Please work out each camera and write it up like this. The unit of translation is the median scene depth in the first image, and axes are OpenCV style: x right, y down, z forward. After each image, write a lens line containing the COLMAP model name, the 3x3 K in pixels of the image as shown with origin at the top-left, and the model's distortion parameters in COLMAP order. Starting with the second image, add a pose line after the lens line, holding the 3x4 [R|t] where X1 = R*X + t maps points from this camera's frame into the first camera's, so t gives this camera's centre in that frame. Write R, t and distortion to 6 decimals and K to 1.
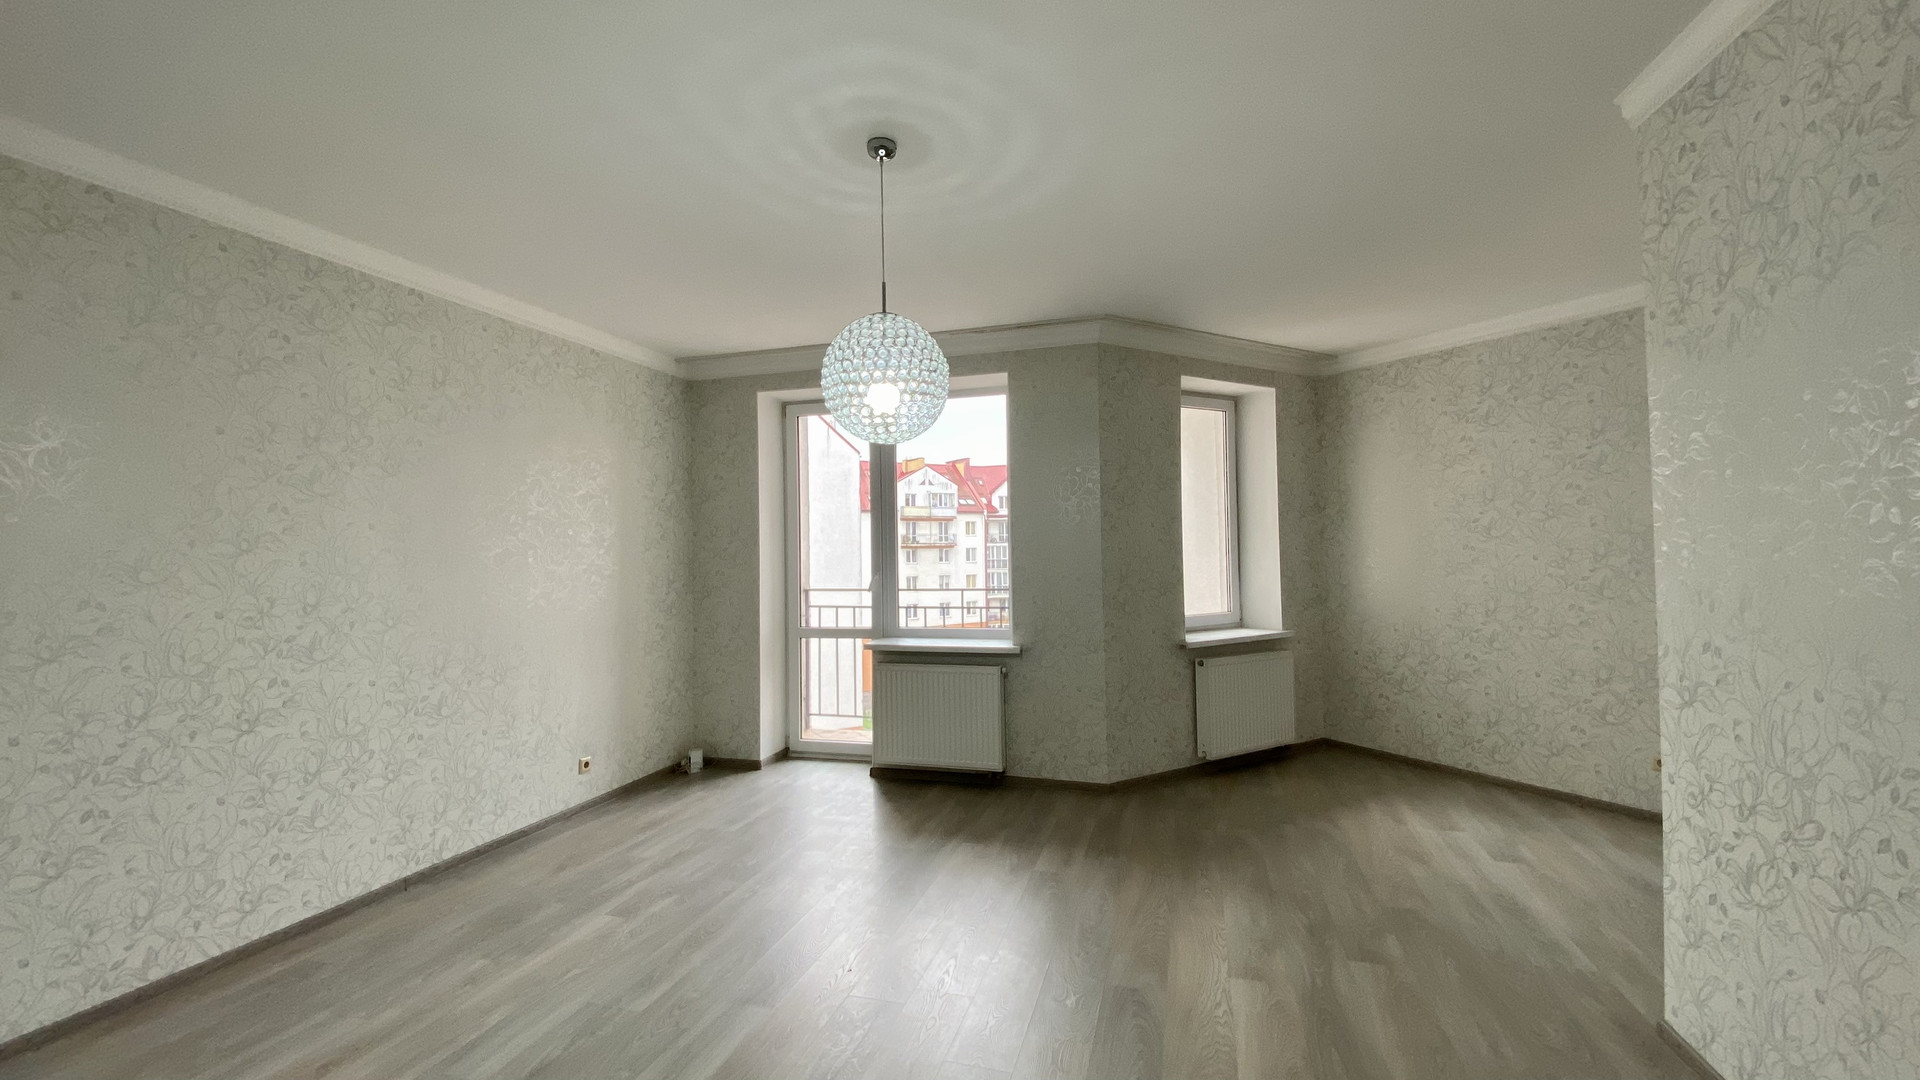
lens RADIAL K [[768.2, 0, 956.0], [0, 768.2, 531.3], [0, 0, 1]] dist [0.021561, -0.021104]
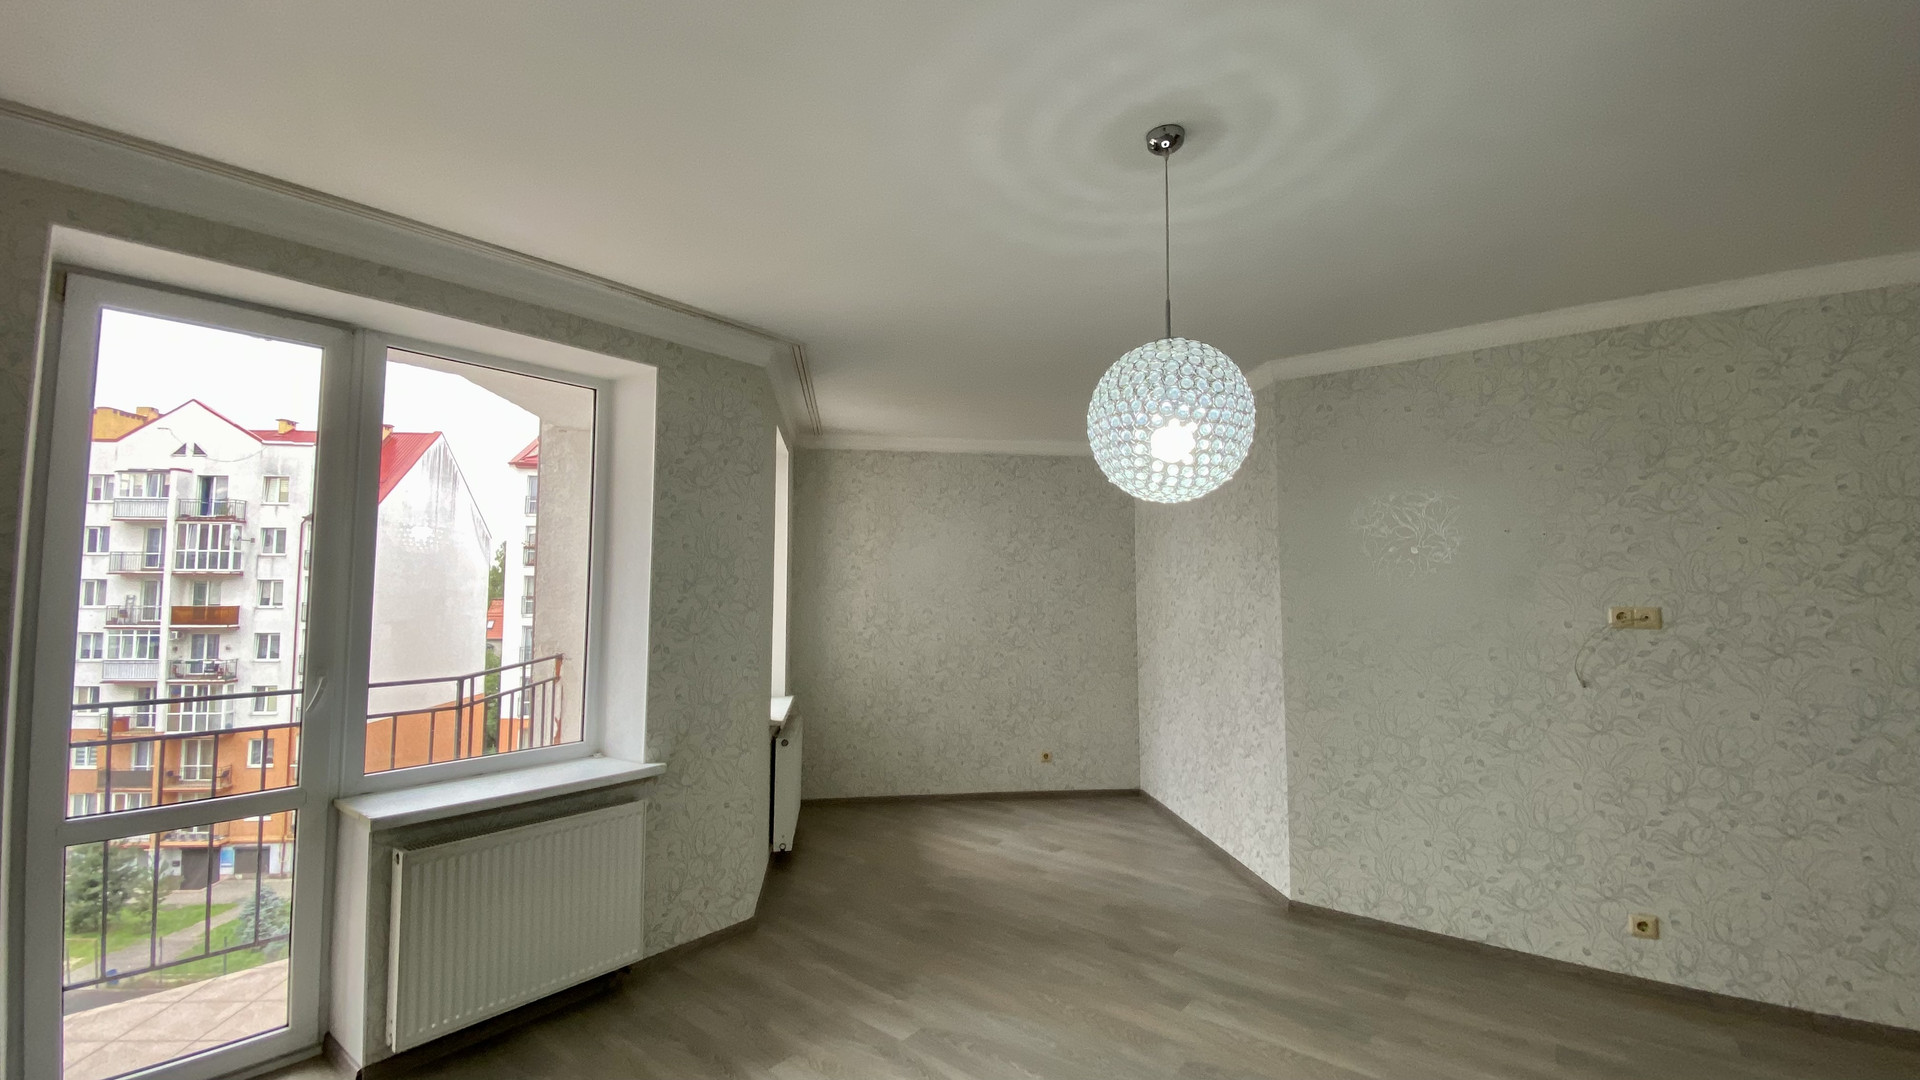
lens RADIAL K [[768.2, 0, 963.9], [0, 768.2, 538.6], [0, 0, 1]] dist [0.021561, -0.021104]
pose [[0.375916, 0.081021, 0.923105, -0.479680], [-0.028094, 0.996709, -0.076041, -0.005846], [-0.926228, 0.002651, 0.376955, 0.489428]]
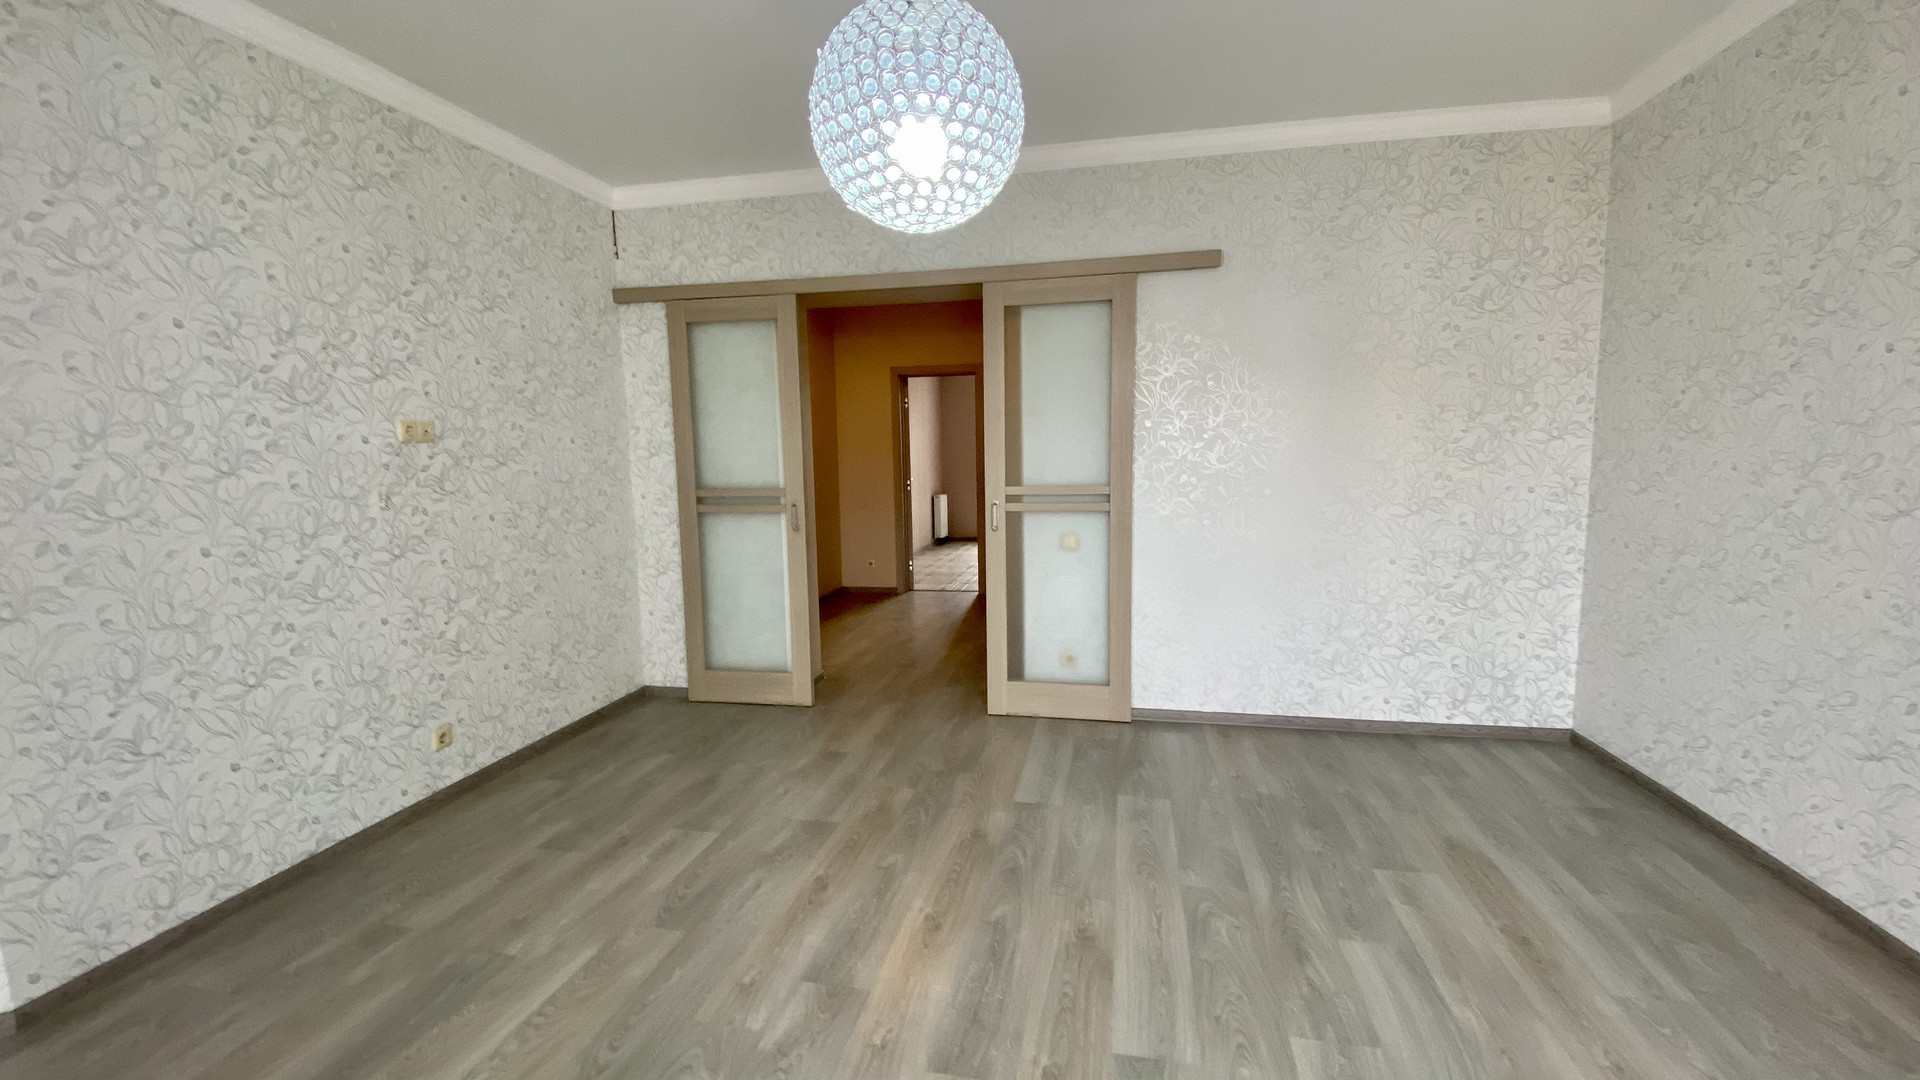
lens RADIAL K [[768.2, 0, 964.1], [0, 768.2, 537.9], [0, 0, 1]] dist [0.021561, -0.021104]
pose [[-0.996570, 0.044373, -0.069850, -0.034364], [0.037849, 0.995030, 0.092099, 0.042158], [0.073590, 0.089139, -0.993297, 0.885280]]
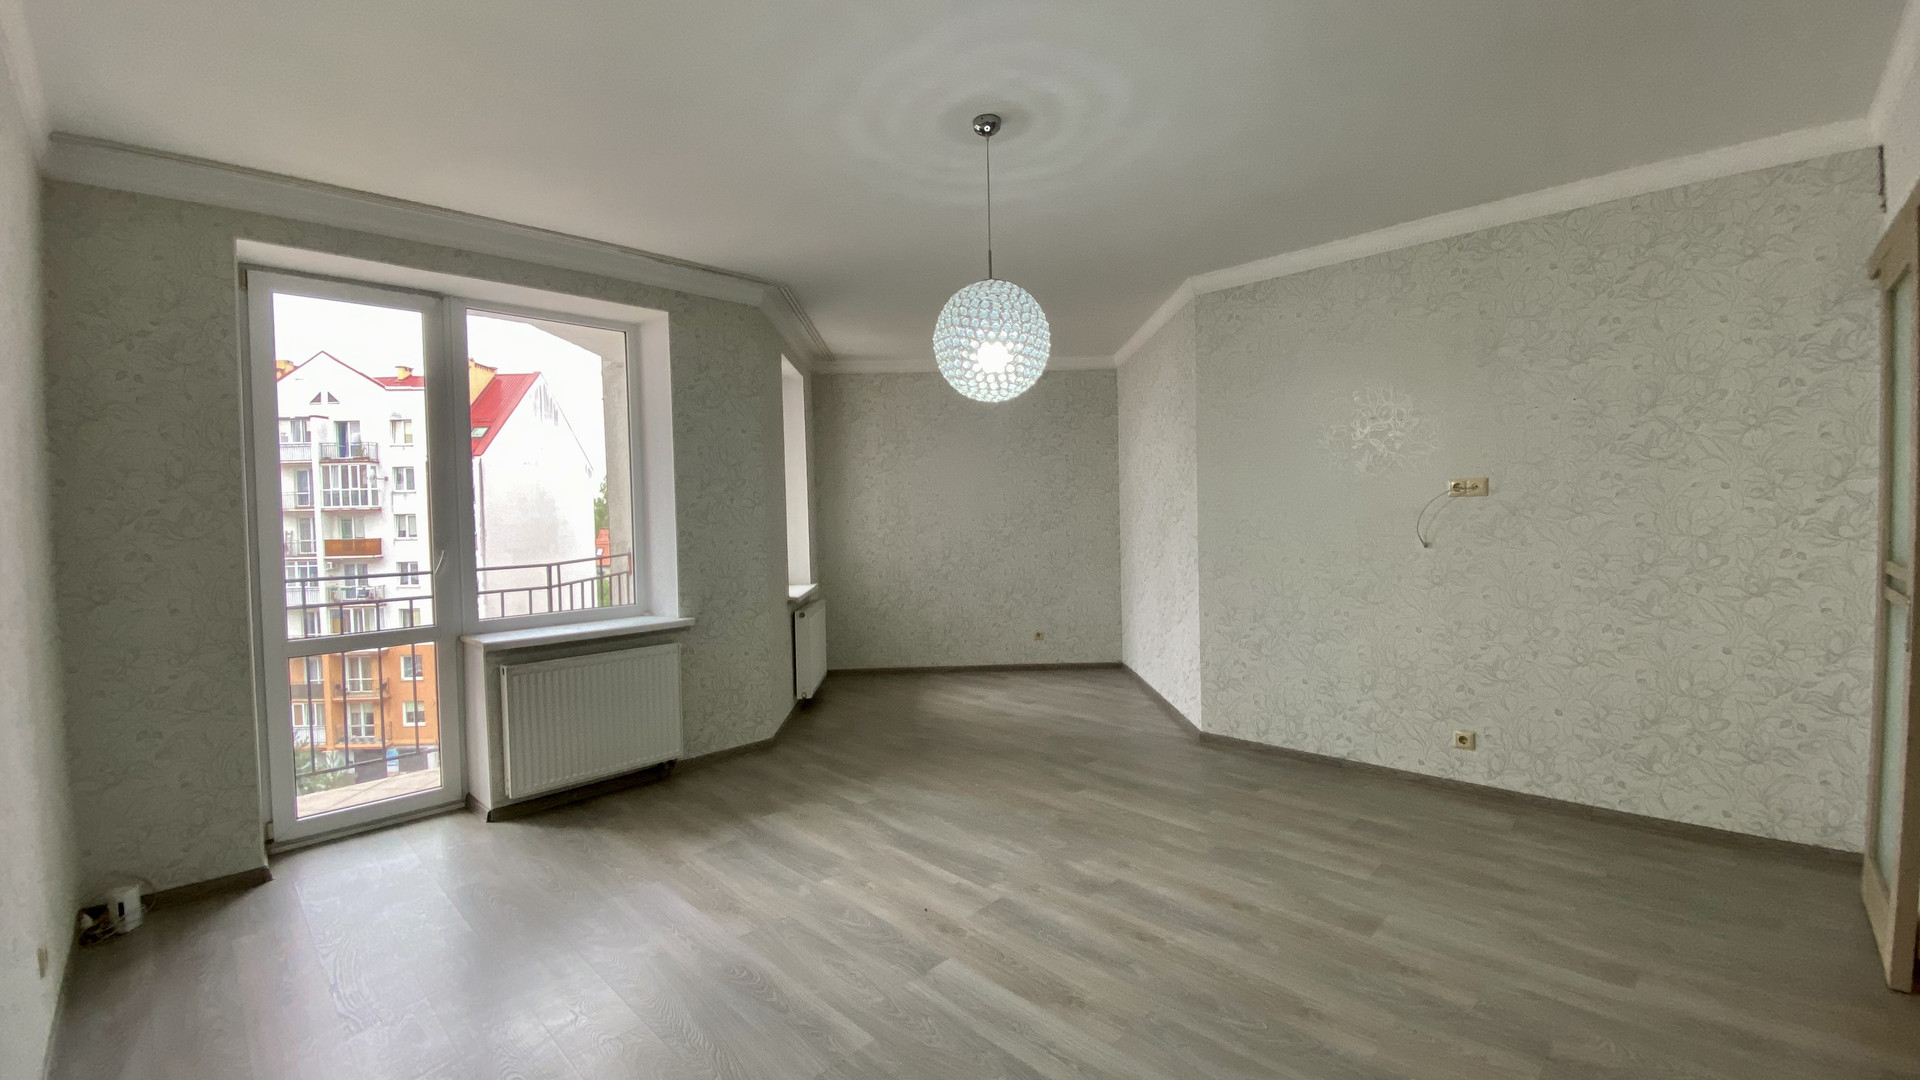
lens RADIAL K [[768.2, 0, 966.3], [0, 768.2, 535.4], [0, 0, 1]] dist [0.021561, -0.021104]
pose [[0.470369, -0.018058, 0.882285, -0.580288], [-0.004978, 0.999720, 0.023116, 0.029490], [-0.882456, -0.015265, 0.470147, 0.279745]]
